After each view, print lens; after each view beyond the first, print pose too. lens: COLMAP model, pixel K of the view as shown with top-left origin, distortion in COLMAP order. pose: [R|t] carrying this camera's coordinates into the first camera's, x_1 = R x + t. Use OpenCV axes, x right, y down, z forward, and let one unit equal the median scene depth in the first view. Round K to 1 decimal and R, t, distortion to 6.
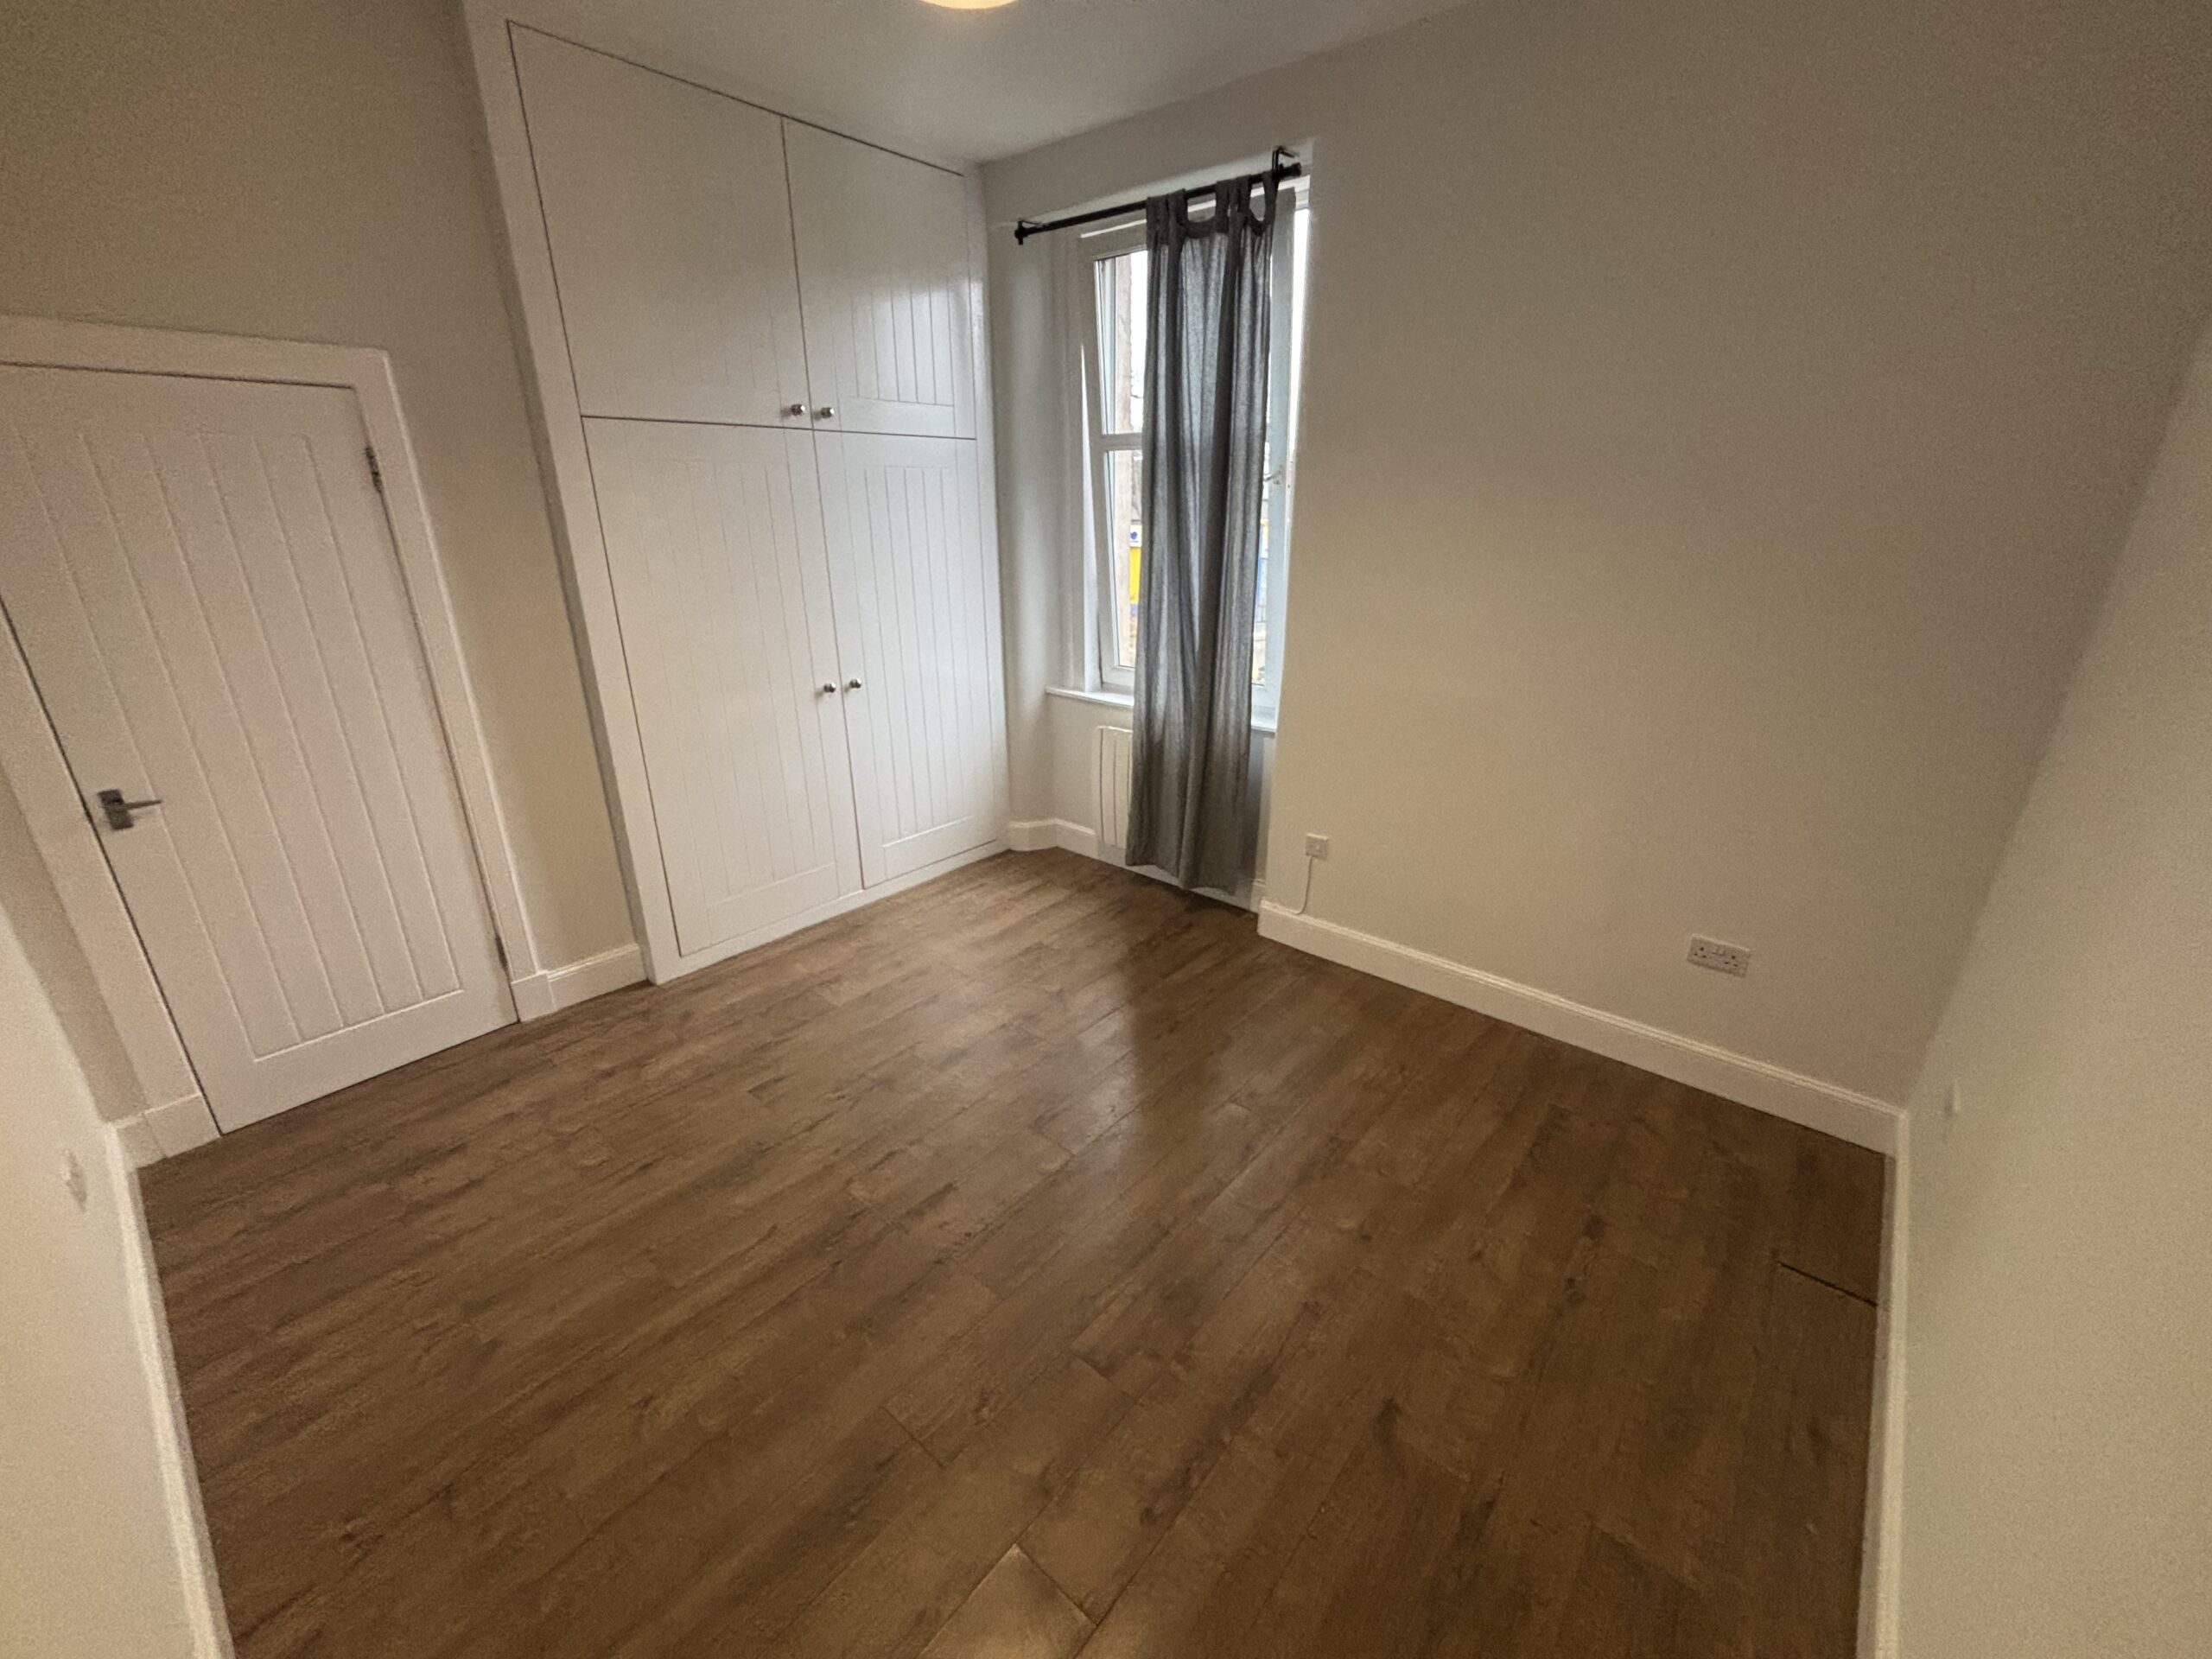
lens RADIAL K [[893.4, 0, 1106.0], [0, 893.4, 829.5], [0, 0, 1]] dist [0.012400, 0.000249]
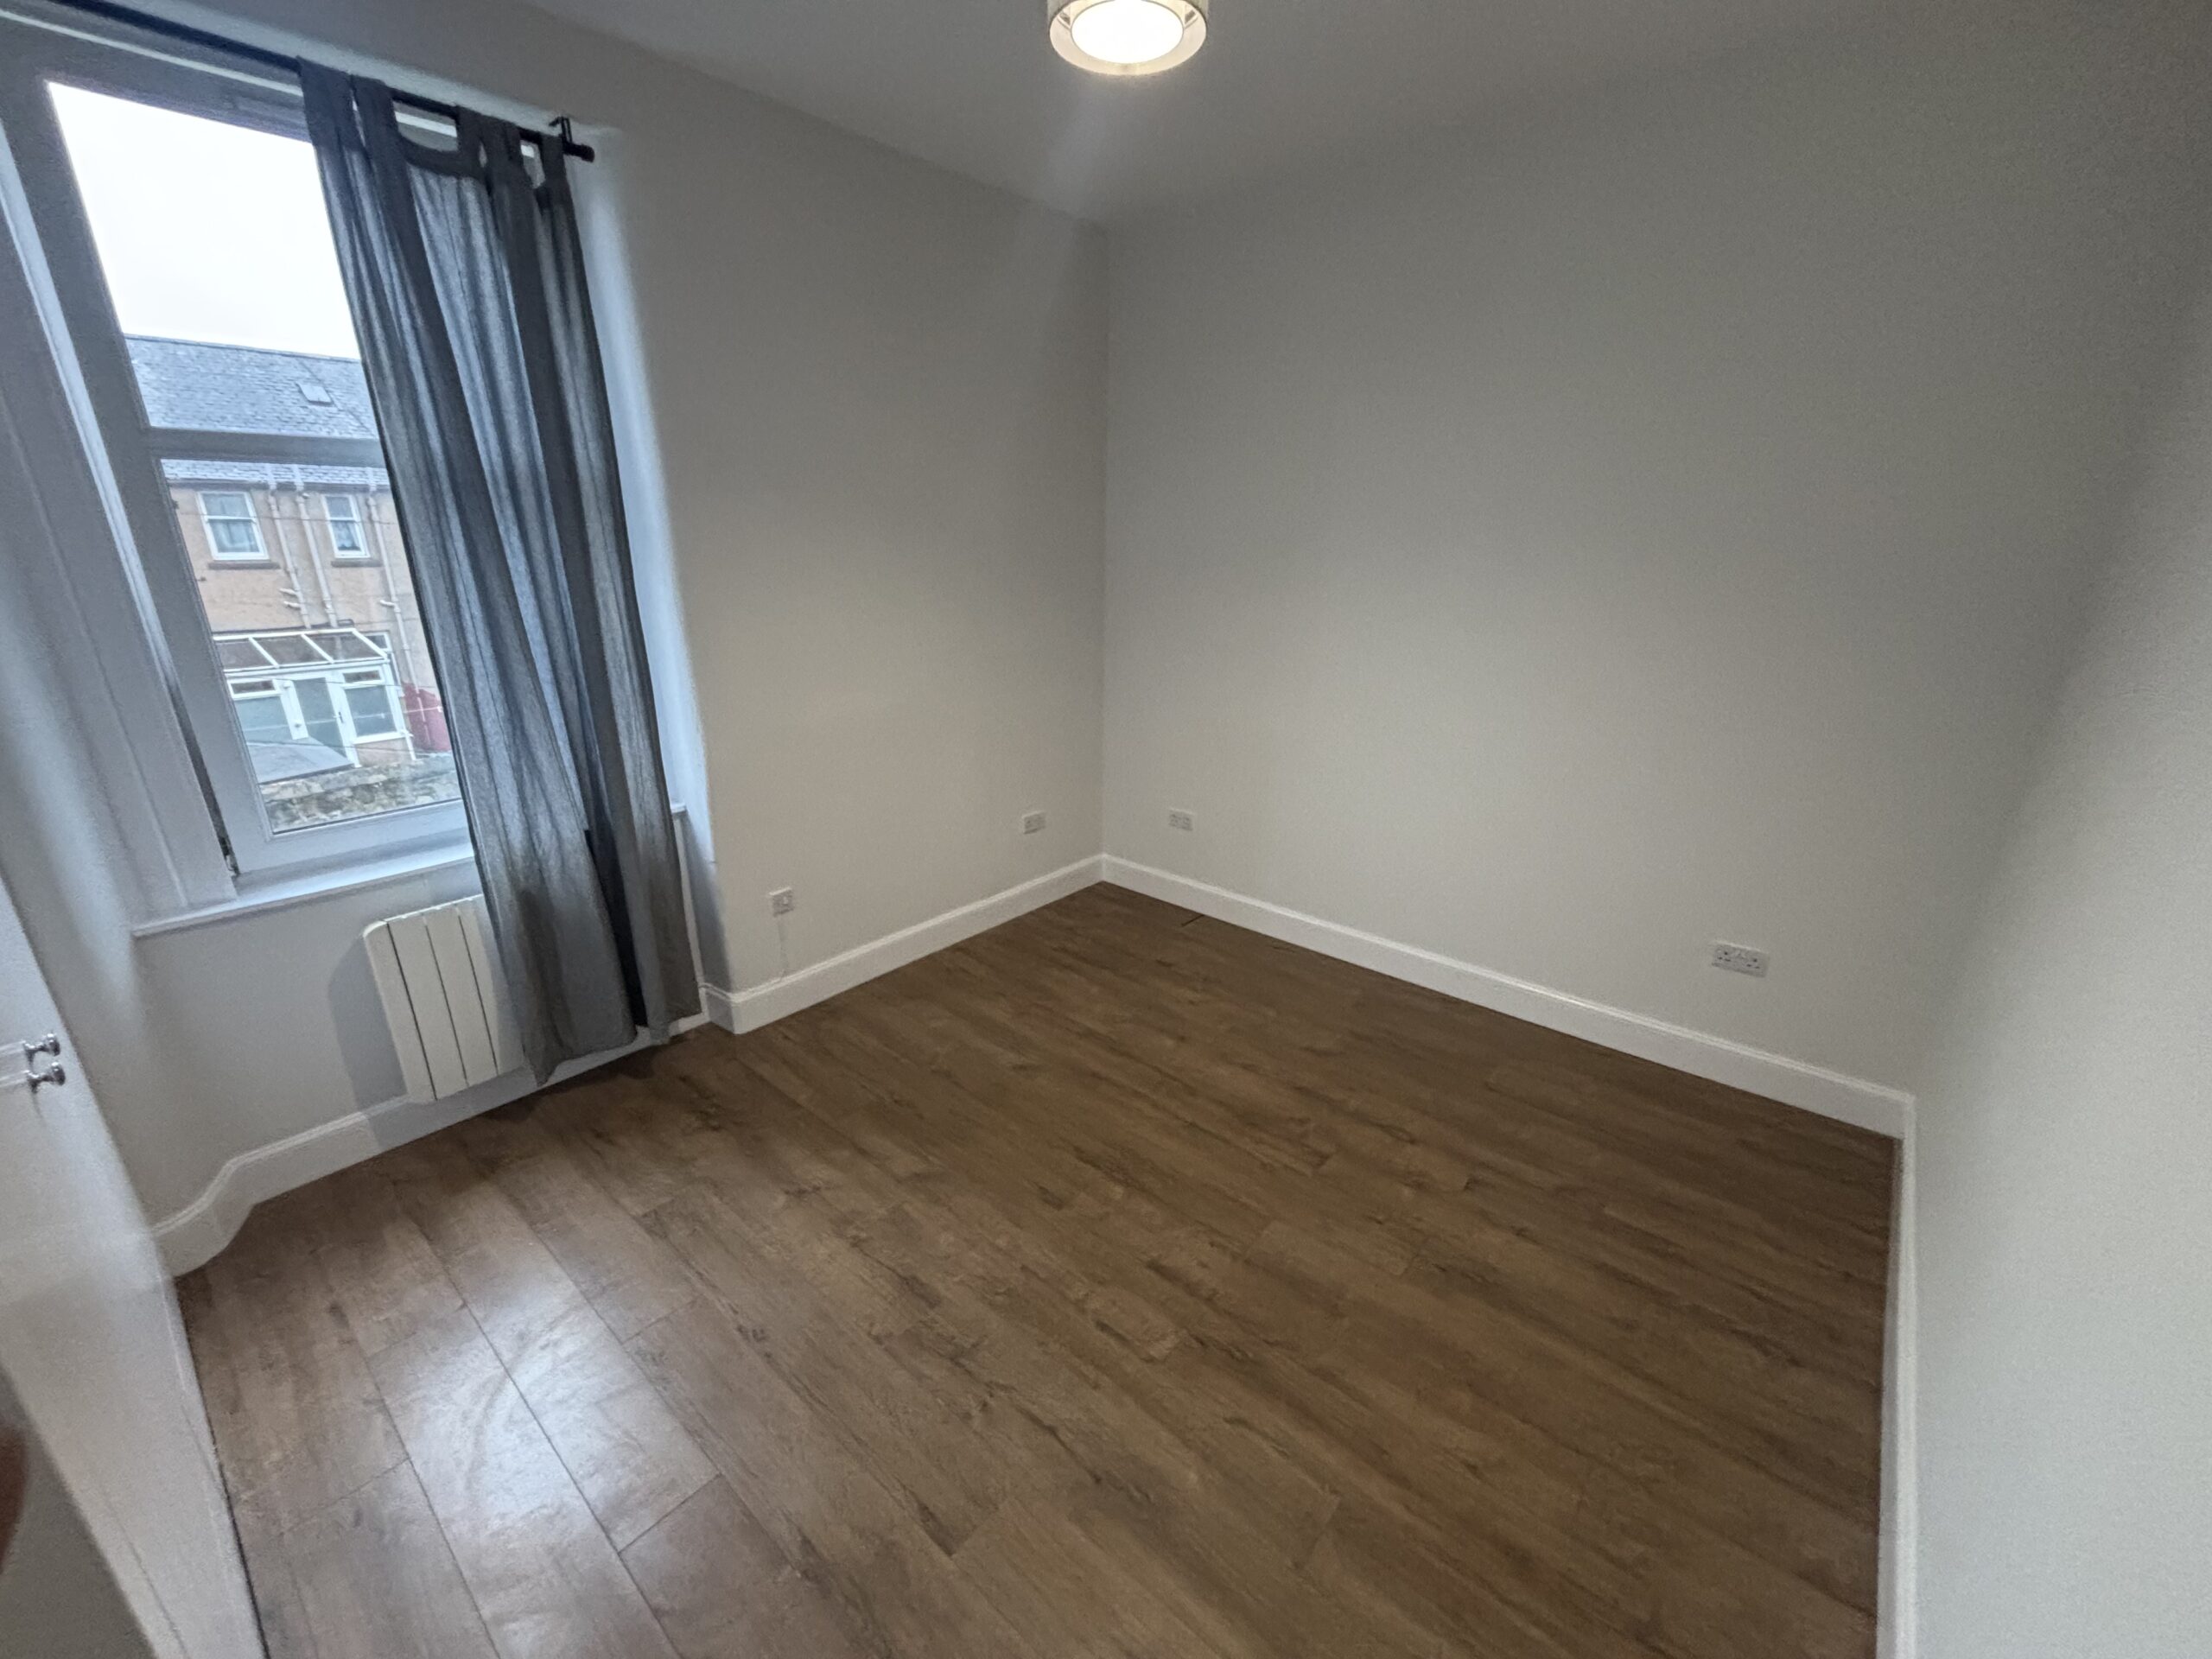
lens RADIAL K [[893.9, 0, 1099.1], [0, 893.9, 826.9], [0, 0, 1]] dist [0.007972, 0.000709]
pose [[0.003247, -0.315407, 0.948951, -0.728884], [0.345261, 0.890955, 0.294949, -0.245076], [-0.938501, 0.326678, 0.111791, 0.626259]]
